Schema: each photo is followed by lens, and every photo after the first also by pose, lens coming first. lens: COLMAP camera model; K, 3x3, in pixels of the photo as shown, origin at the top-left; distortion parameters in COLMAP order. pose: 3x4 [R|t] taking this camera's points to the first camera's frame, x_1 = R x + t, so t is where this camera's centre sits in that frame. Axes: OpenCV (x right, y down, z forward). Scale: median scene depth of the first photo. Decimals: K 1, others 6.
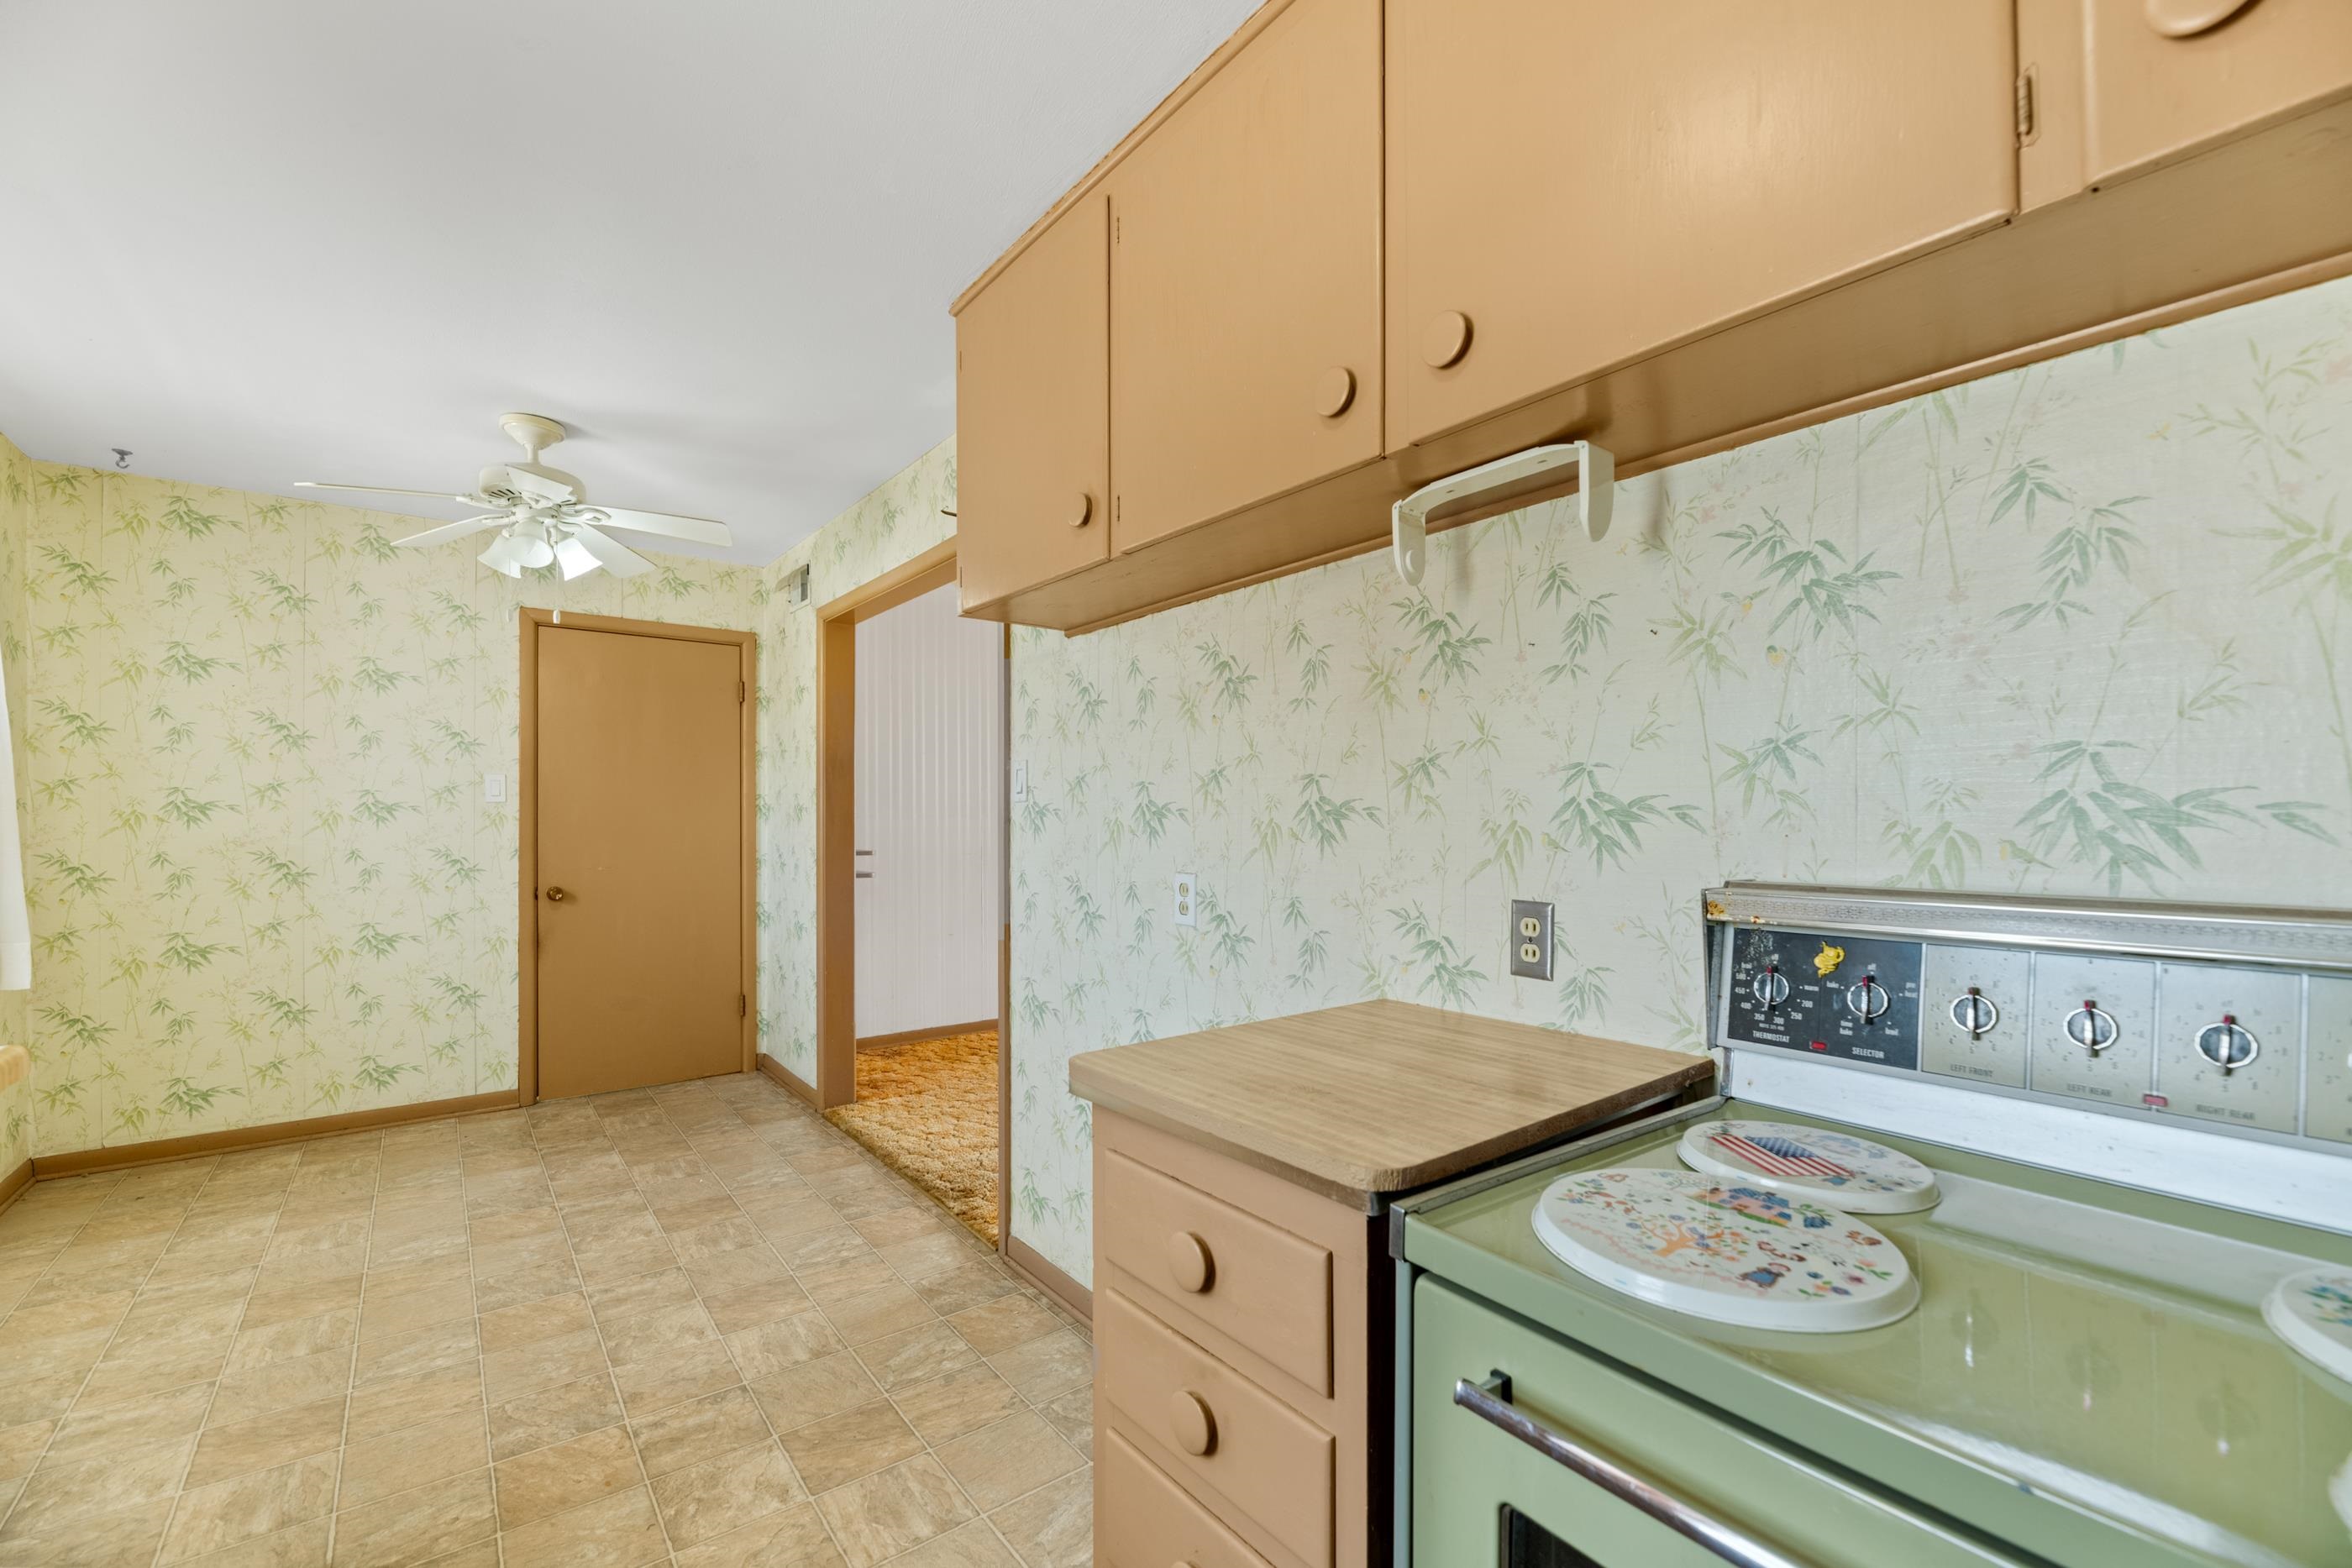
lens RADIAL K [[958.7, 0, 1188.4], [0, 958.7, 834.6], [0, 0, 1]] dist [-0.008389, -0.001554]
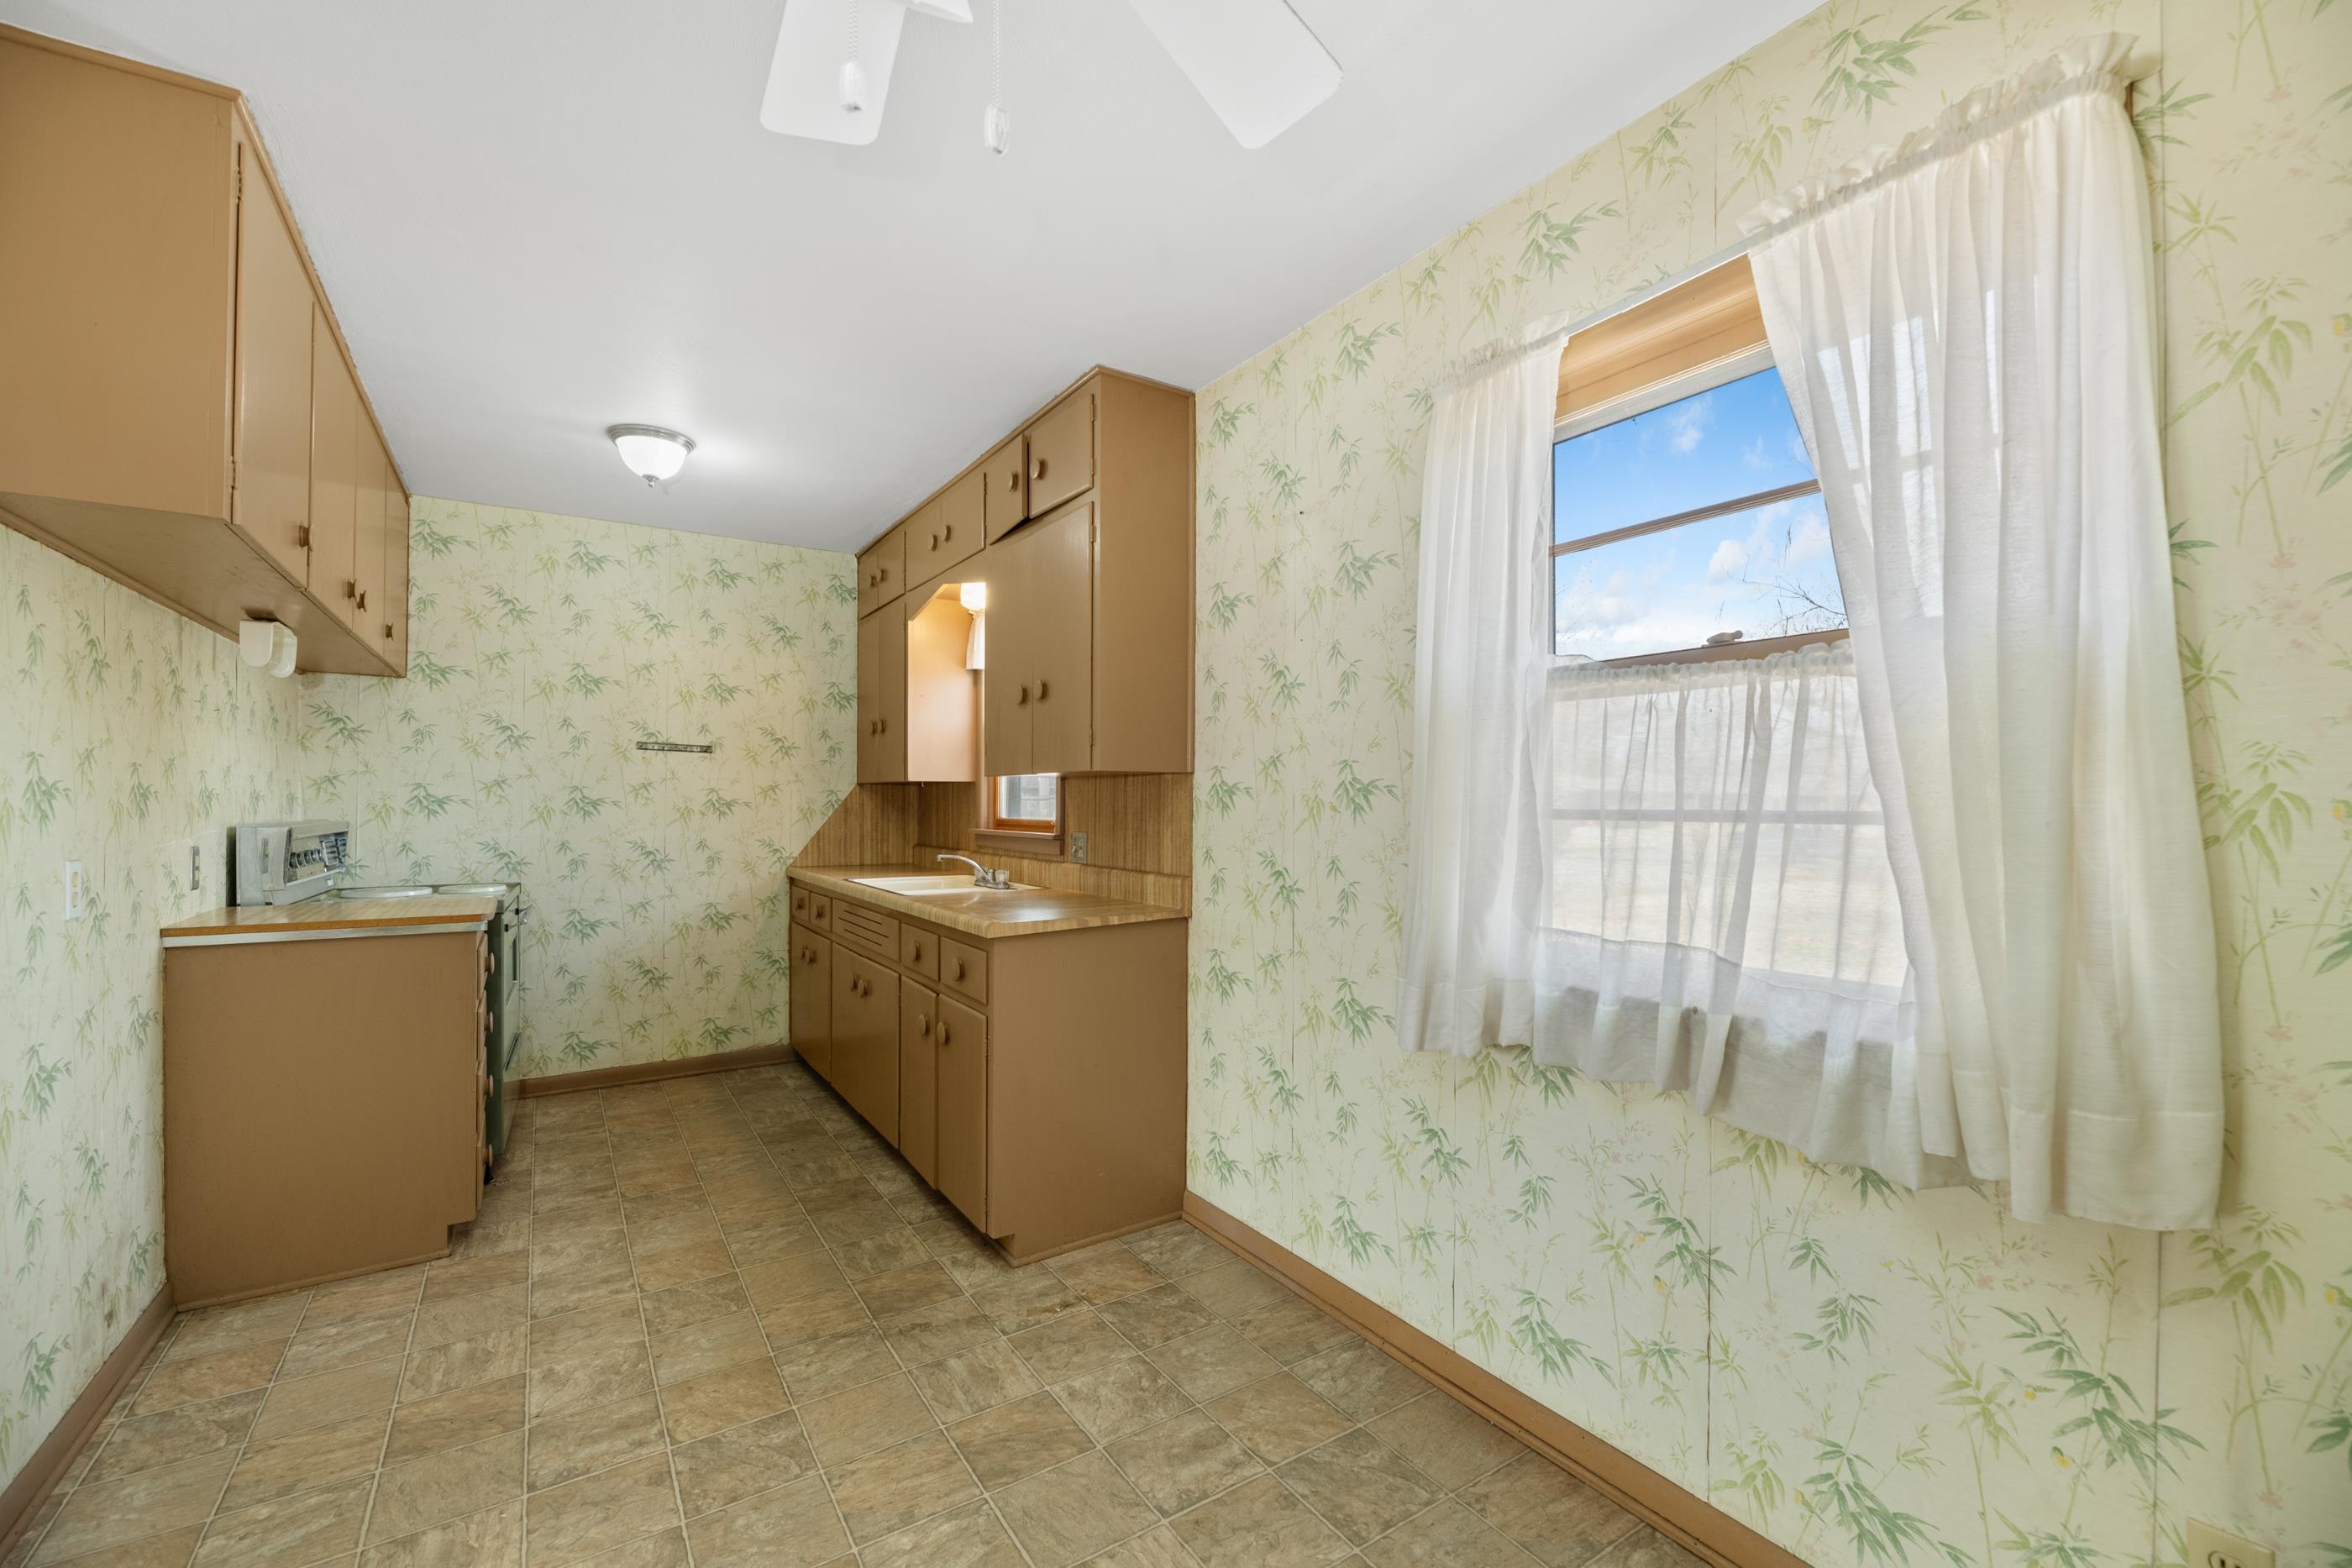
lens RADIAL K [[958.7, 0, 1185.9], [0, 958.7, 803.1], [0, 0, 1]] dist [-0.008389, -0.001554]
pose [[-0.996818, -0.011257, 0.078907, -1.470960], [-0.010542, 0.999900, 0.009479, -0.041728], [-0.079006, 0.008617, -0.996837, 2.387302]]
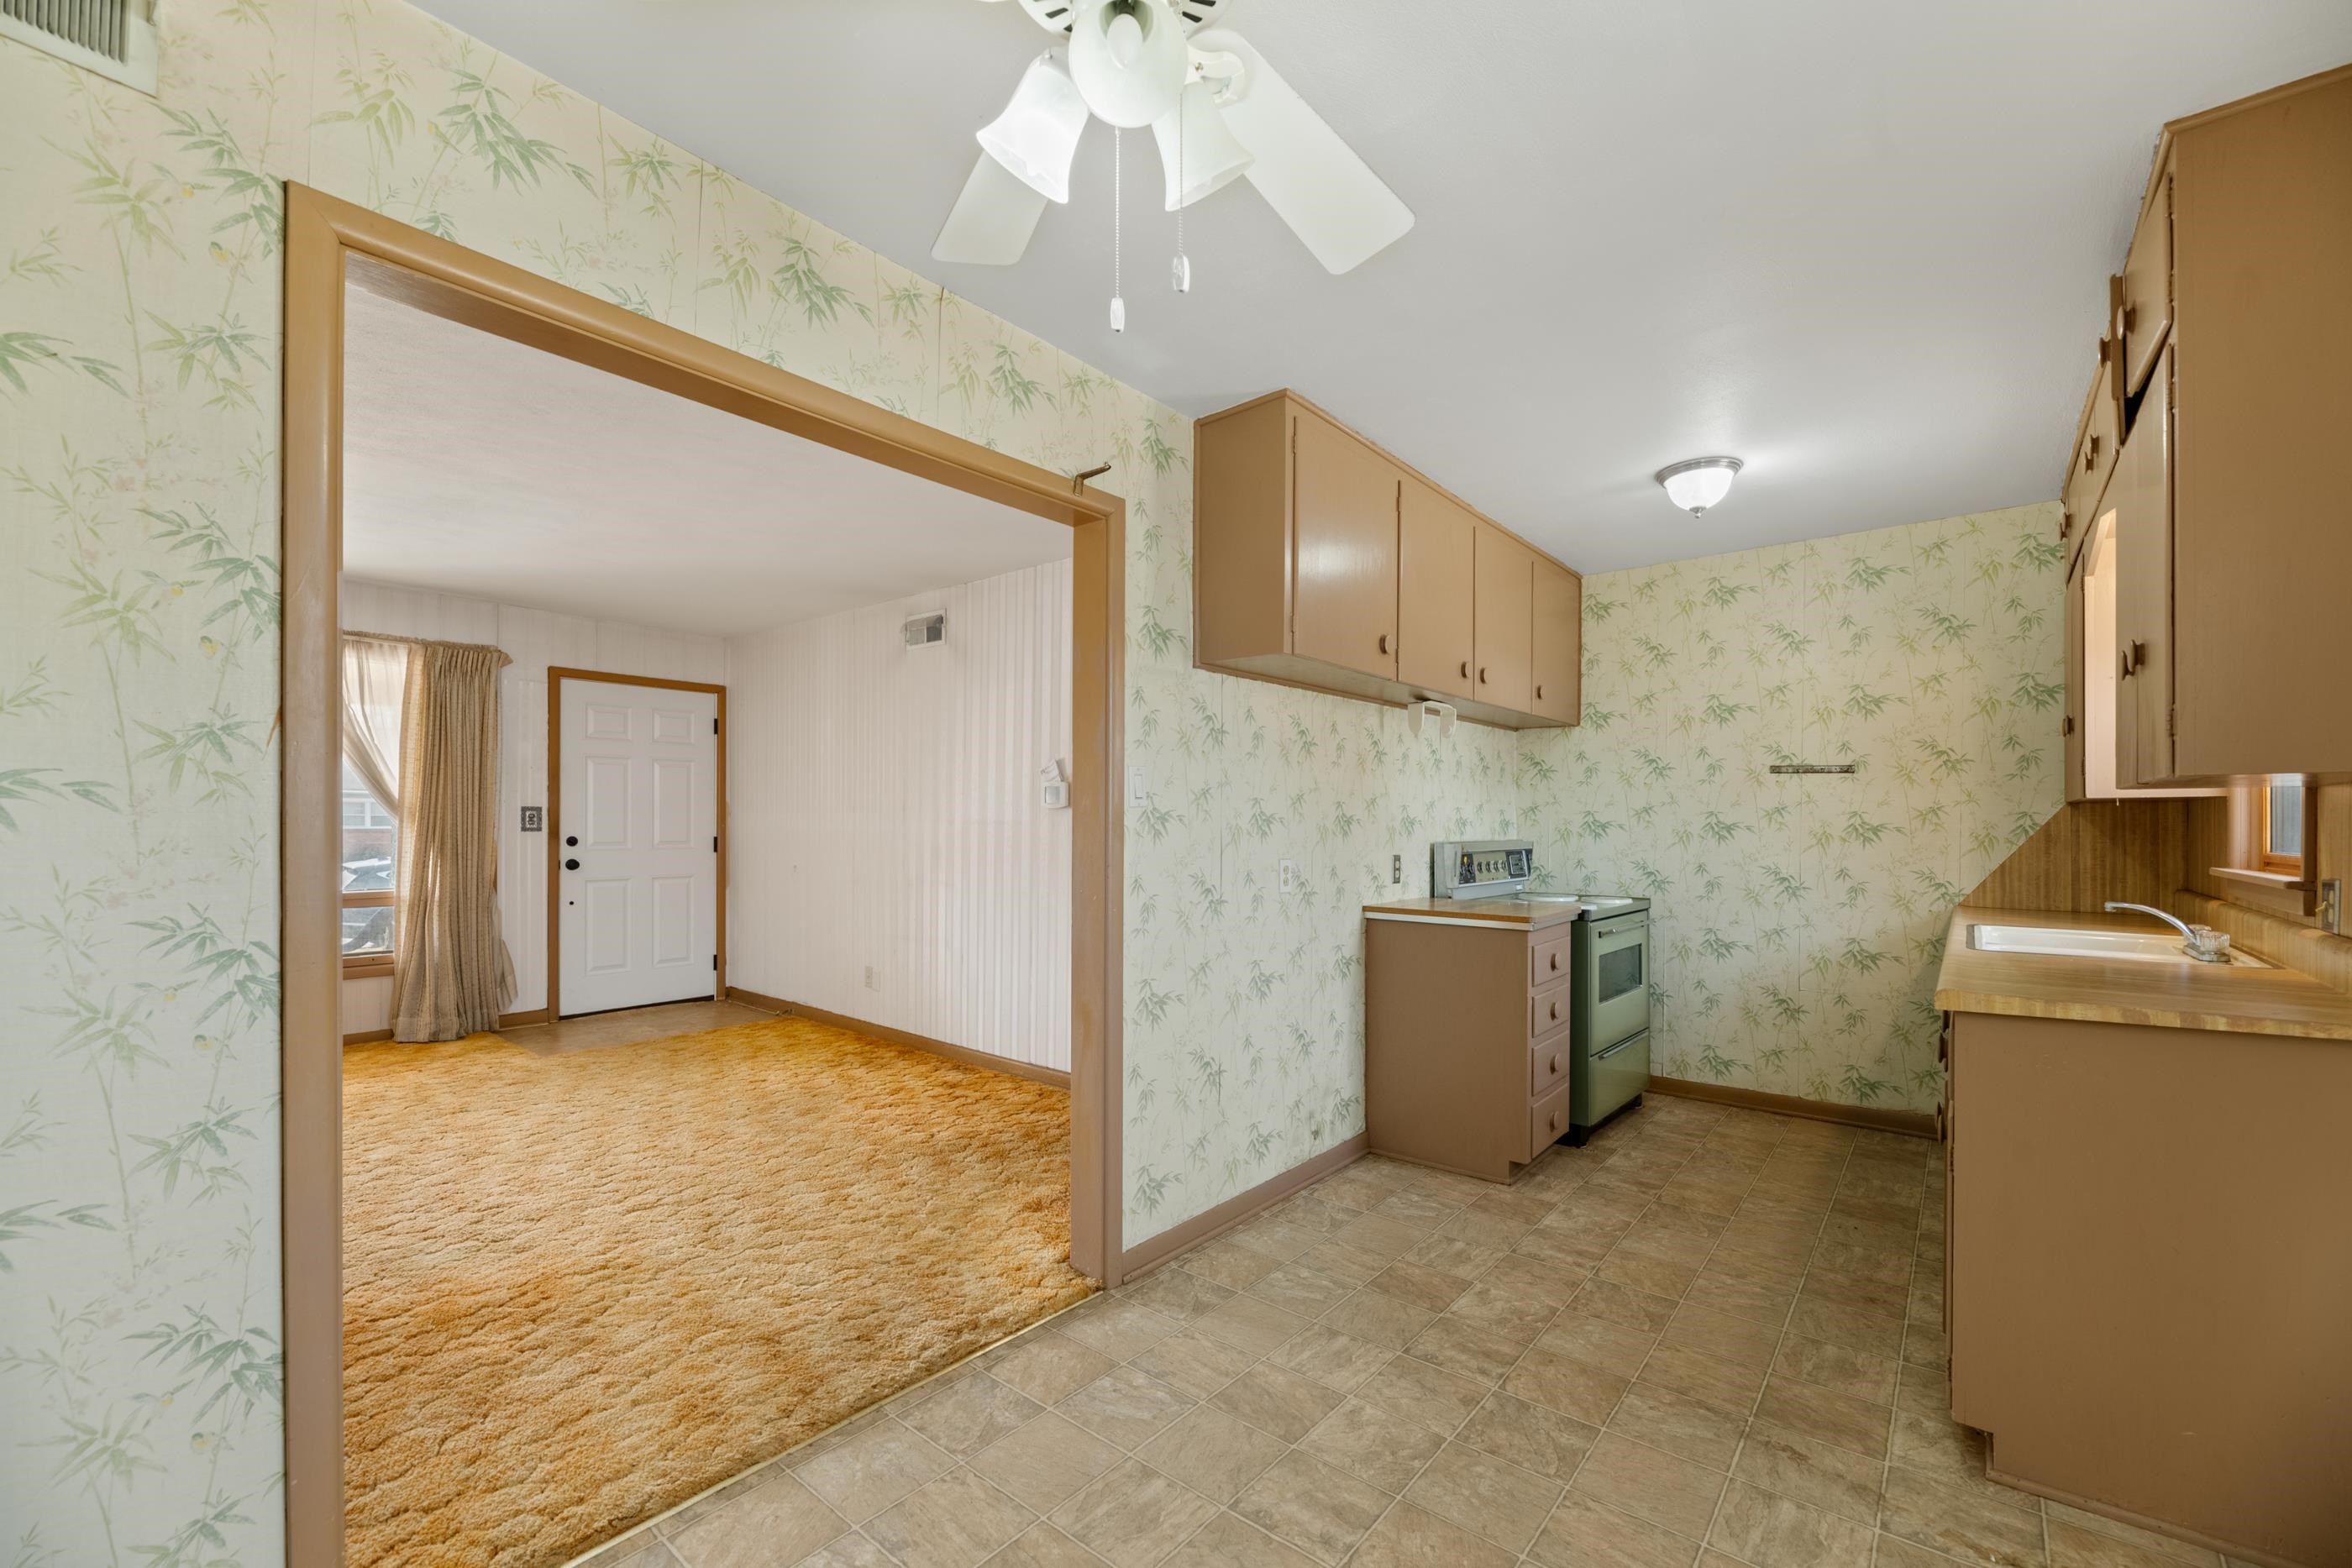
lens RADIAL K [[958.7, 0, 1172.7], [0, 958.7, 829.9], [0, 0, 1]] dist [-0.008389, -0.001554]
pose [[-0.206962, -0.016999, 0.978201, -1.975547], [0.003070, 0.999833, 0.018025, -0.047447], [-0.978344, 0.006734, -0.206875, 1.994277]]
